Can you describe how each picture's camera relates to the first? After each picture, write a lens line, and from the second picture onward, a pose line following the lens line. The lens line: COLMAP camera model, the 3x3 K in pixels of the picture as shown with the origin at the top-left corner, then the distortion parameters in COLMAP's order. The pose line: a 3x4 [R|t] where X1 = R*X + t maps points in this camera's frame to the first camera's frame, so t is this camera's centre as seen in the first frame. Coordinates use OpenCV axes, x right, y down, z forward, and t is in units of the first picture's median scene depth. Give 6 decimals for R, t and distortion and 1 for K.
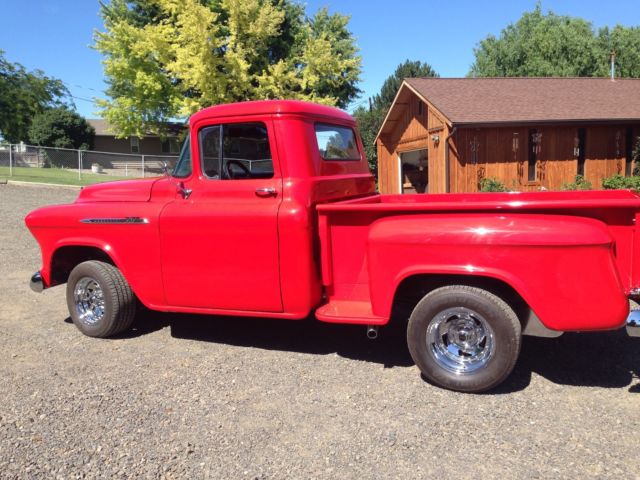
lens RADIAL K [[594.9, 0, 323.0], [0, 594.9, 241.1], [0, 0, 1]] dist [0.130794, -0.228507]
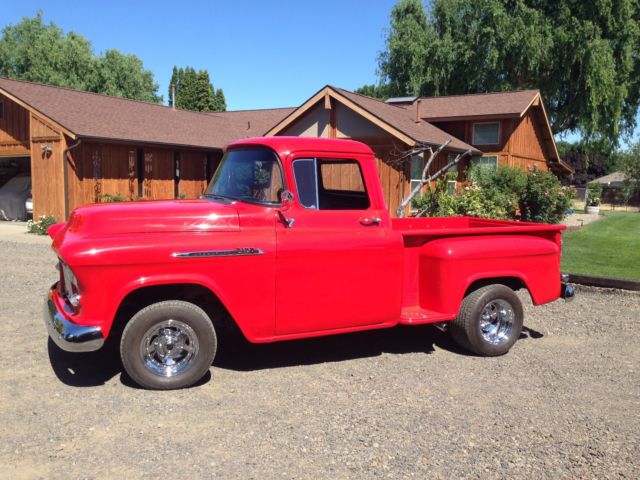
lens RADIAL K [[594.9, 0, 323.0], [0, 594.9, 241.1], [0, 0, 1]] dist [0.130794, -0.228507]
pose [[0.663646, -0.033377, 0.747302, -0.229911], [0.047033, 0.998889, 0.002846, -0.011722], [-0.746567, 0.033259, 0.664478, 0.066269]]
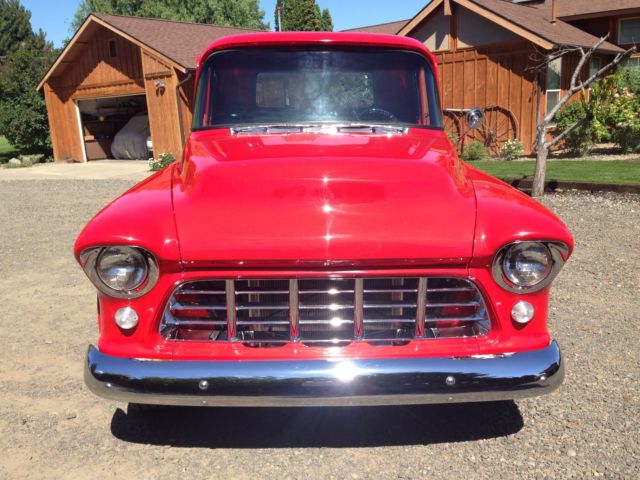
lens RADIAL K [[594.9, 0, 323.0], [0, 594.9, 241.1], [0, 0, 1]] dist [0.130794, -0.228507]
pose [[0.787326, -0.141250, 0.600139, -0.202417], [0.092034, 0.989422, 0.112133, -0.015258], [-0.609629, -0.033052, 0.791997, 0.106331]]
